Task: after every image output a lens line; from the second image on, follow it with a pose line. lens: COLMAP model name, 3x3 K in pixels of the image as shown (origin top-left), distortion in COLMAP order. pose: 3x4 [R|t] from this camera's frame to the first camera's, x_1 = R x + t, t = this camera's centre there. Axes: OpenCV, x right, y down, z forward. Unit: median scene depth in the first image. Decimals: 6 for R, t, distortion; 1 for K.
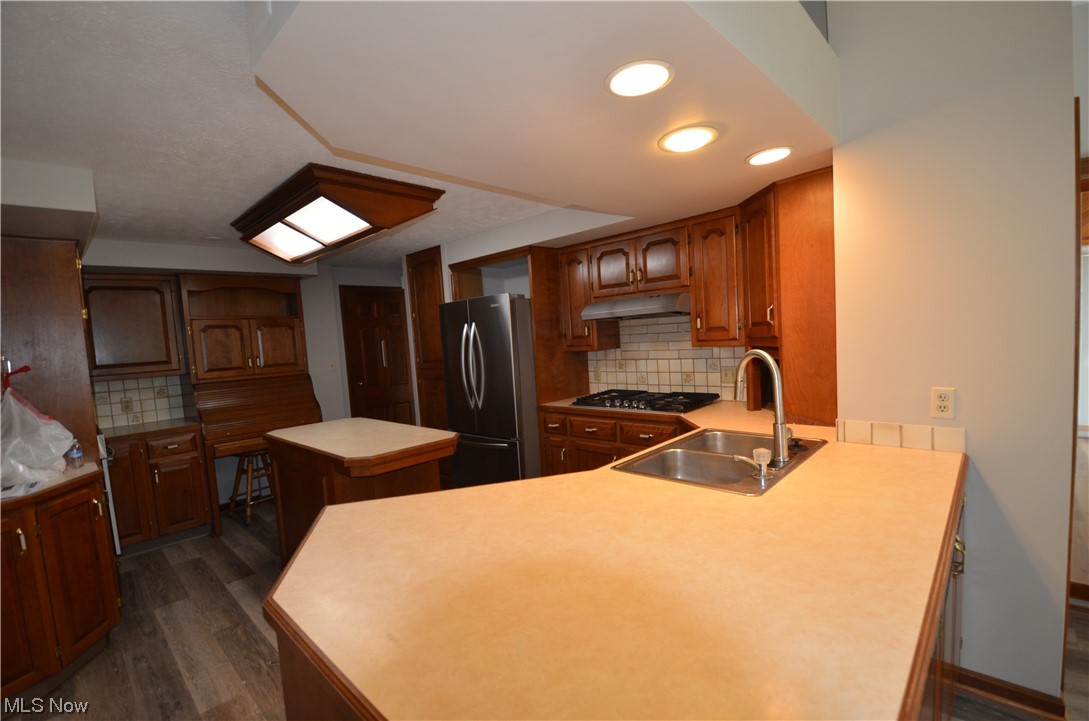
lens RADIAL K [[486.5, 0, 547.2], [0, 486.5, 365.4], [0, 0, 1]] dist [-0.026826, -0.003165]
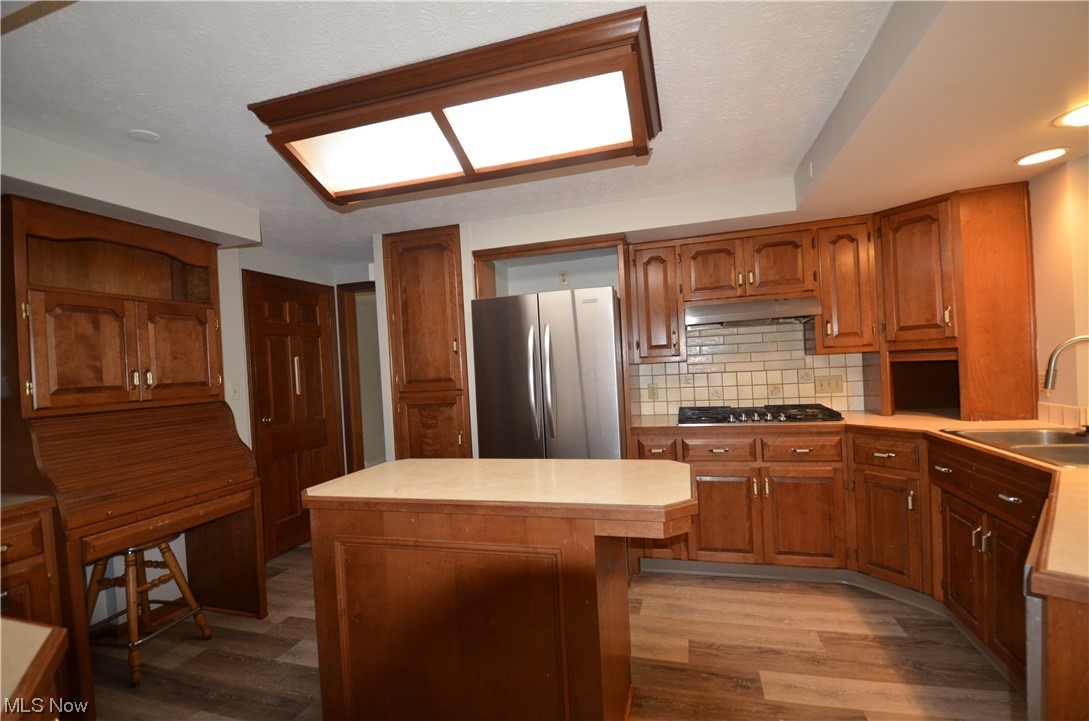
lens RADIAL K [[486.5, 0, 545.1], [0, 486.5, 361.5], [0, 0, 1]] dist [-0.026826, -0.003165]
pose [[0.888910, 0.018810, 0.457696, -0.510098], [0.024843, 0.995707, -0.089169, 0.040259], [-0.457408, 0.090634, 0.884626, 0.335503]]
